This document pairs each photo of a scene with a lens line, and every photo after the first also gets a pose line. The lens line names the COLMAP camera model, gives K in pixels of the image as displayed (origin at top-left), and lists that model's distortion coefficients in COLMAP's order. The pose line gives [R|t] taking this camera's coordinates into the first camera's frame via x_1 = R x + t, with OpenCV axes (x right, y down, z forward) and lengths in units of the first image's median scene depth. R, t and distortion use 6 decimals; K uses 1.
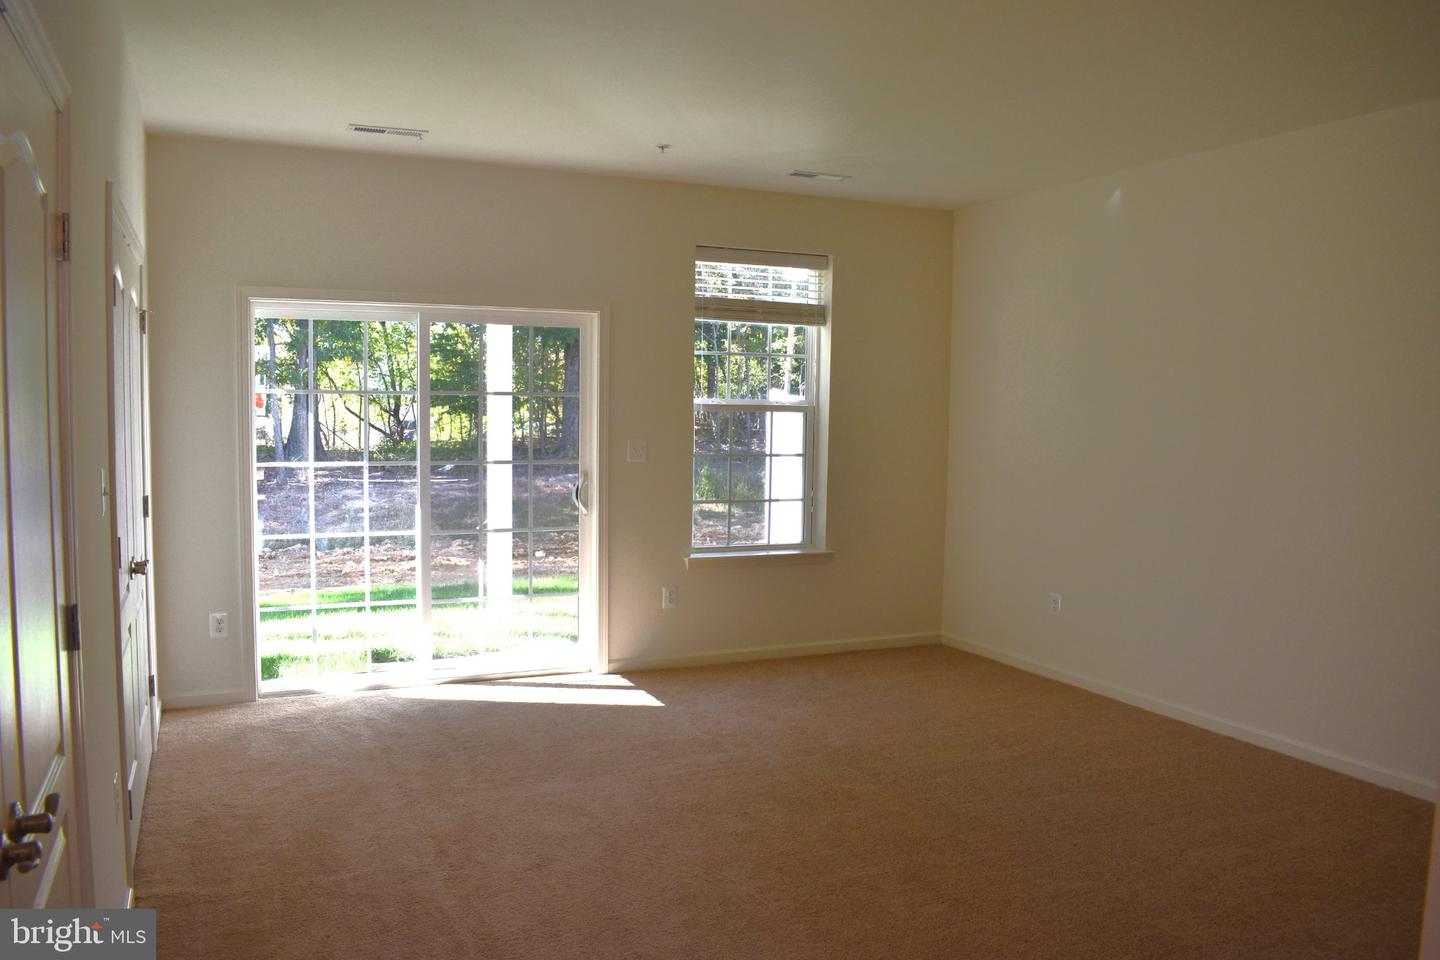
lens RADIAL K [[1128.9, 0, 716.8], [0, 1128.9, 484.6], [0, 0, 1]] dist [-0.093854, 0.014475]
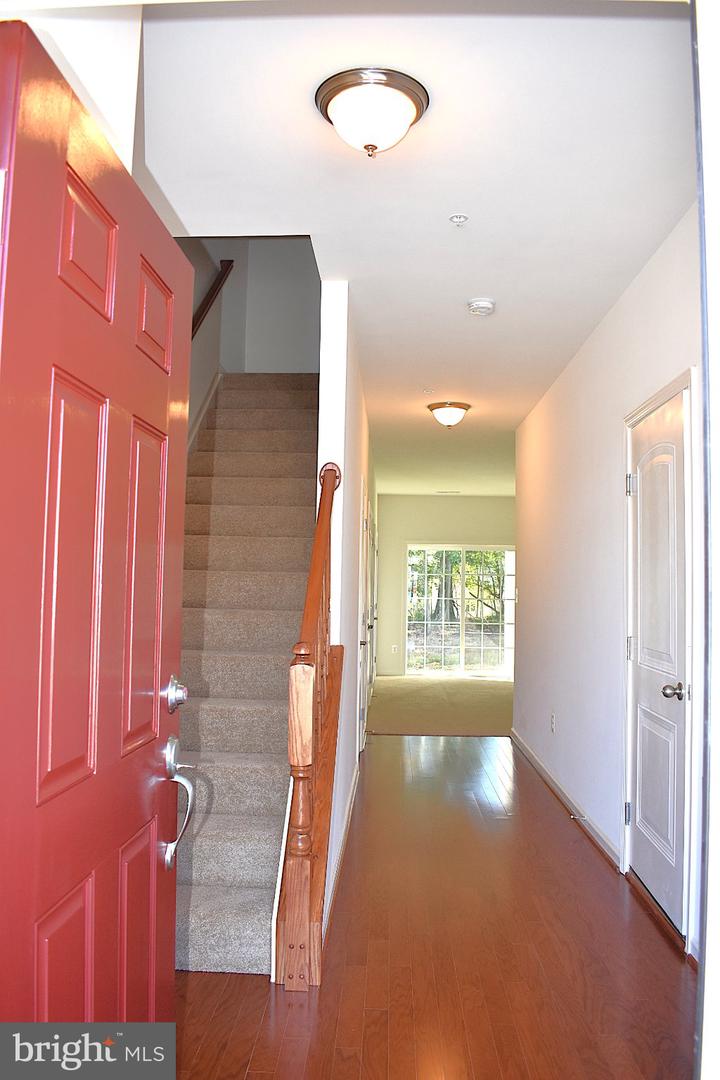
lens RADIAL K [[846.7, 0, 360.1], [0, 846.7, 540.0], [0, 0, 1]] dist [-0.093854, 0.014475]
pose [[0.895334, -0.011562, -0.445244, 0.070087], [-0.049646, 0.990843, -0.125563, 0.017367], [0.442619, 0.134525, 0.886562, -0.157816]]
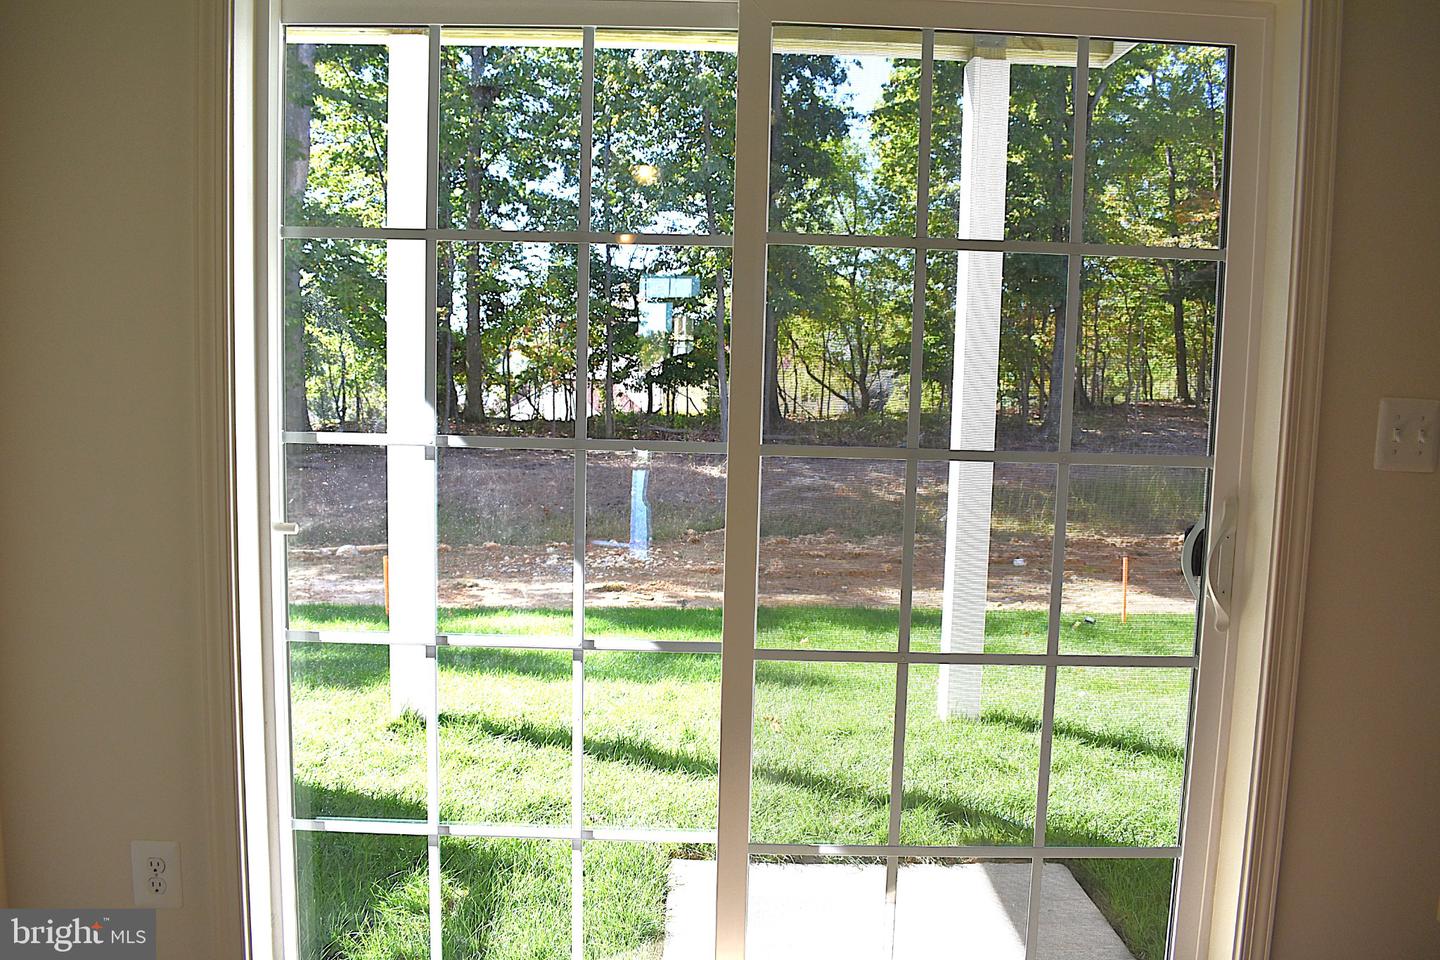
lens RADIAL K [[1128.9, 0, 718.8], [0, 1128.9, 480.8], [0, 0, 1]] dist [-0.093854, 0.014475]
pose [[0.913695, 0.064534, -0.401243, -0.023752], [-0.056827, 0.997900, 0.031093, -0.005022], [0.402407, -0.005608, 0.915444, 0.129579]]
